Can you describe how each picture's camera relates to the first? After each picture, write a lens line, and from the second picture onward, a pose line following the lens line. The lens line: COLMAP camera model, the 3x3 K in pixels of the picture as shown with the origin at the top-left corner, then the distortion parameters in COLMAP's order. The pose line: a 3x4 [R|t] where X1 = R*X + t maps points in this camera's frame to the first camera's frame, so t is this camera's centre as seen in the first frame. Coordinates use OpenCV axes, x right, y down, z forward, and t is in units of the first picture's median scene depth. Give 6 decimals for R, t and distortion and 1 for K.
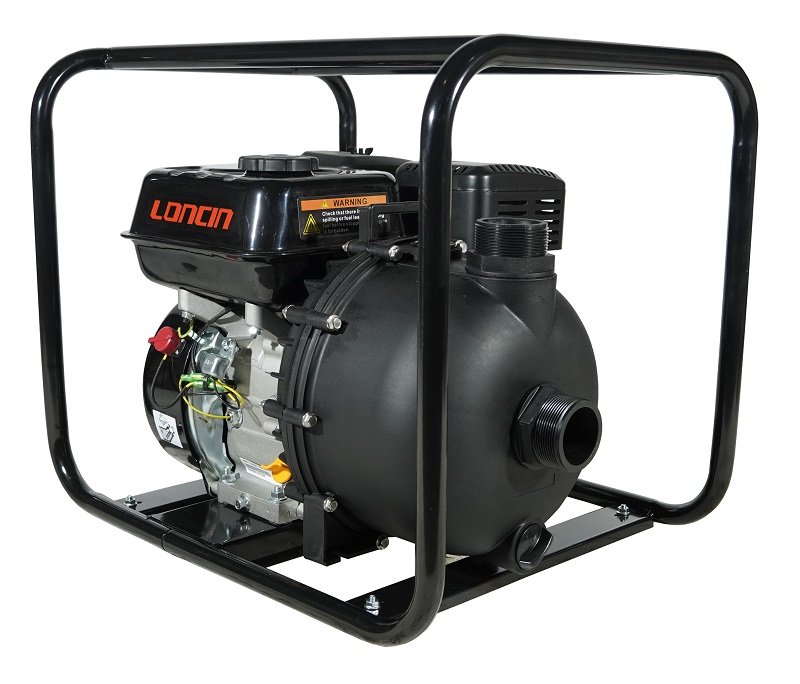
lens RADIAL K [[1250.4, 0, 400.0], [0, 1250.4, 342.0], [0, 0, 1]] dist [0.008104, 0.048057]
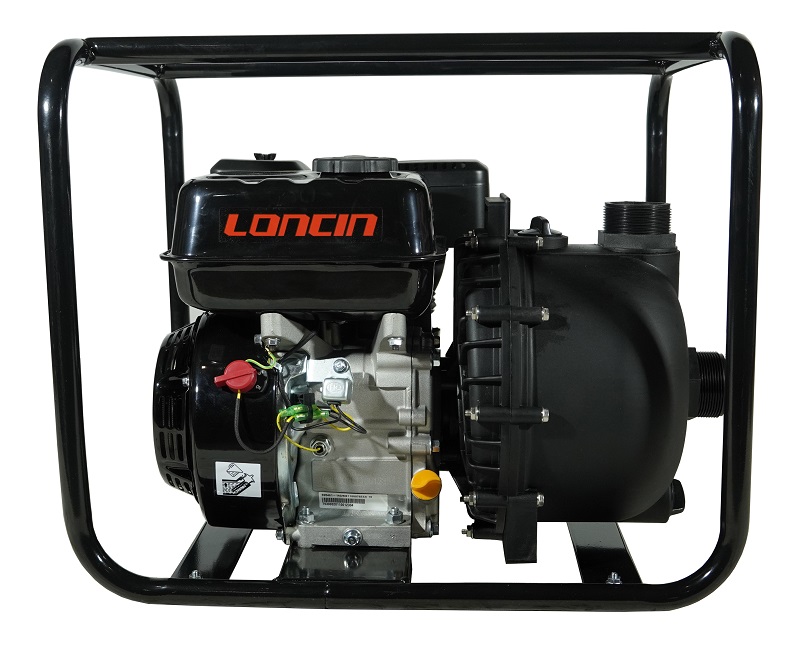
lens RADIAL K [[1205.5, 0, 400.0], [0, 1205.5, 329.5], [0, 0, 1]] dist [0.036265, 0.003677]
pose [[0.736476, -0.128252, 0.664195, -0.686190], [0.148024, 0.988622, 0.026763, -0.040921], [-0.660070, 0.078607, 0.747080, 0.317109]]
